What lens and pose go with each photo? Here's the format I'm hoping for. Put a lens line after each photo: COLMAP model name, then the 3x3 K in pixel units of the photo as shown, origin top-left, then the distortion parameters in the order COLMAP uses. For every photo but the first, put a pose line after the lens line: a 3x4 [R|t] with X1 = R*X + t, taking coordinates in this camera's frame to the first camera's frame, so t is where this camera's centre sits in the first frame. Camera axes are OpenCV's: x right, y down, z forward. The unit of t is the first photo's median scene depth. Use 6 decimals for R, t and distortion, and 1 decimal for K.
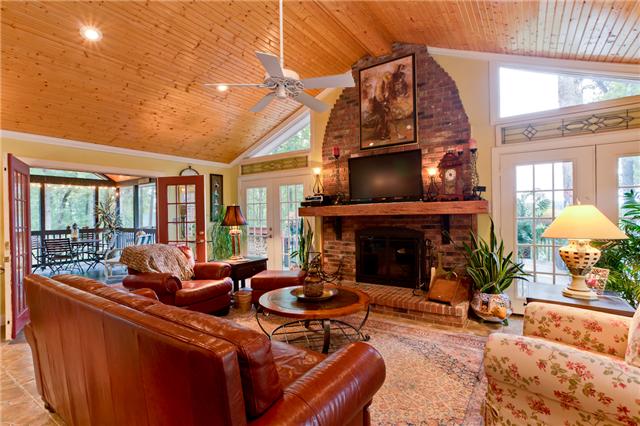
lens RADIAL K [[317.2, 0, 320.0], [0, 317.2, 213.0], [0, 0, 1]] dist [-0.002577, -0.000097]
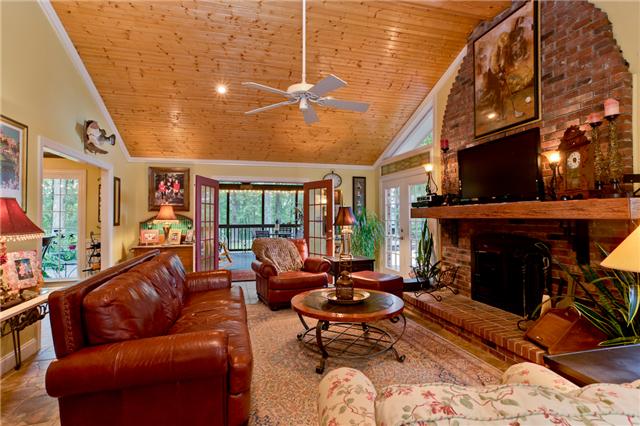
lens RADIAL K [[322.6, 0, 319.9], [0, 322.6, 205.7], [0, 0, 1]] dist [-0.001843, 0.046943]
pose [[0.778039, -0.005257, -0.628195, 0.353428], [-0.007106, 0.999827, -0.017167, -0.007441], [0.628176, 0.017820, 0.777867, 0.103821]]
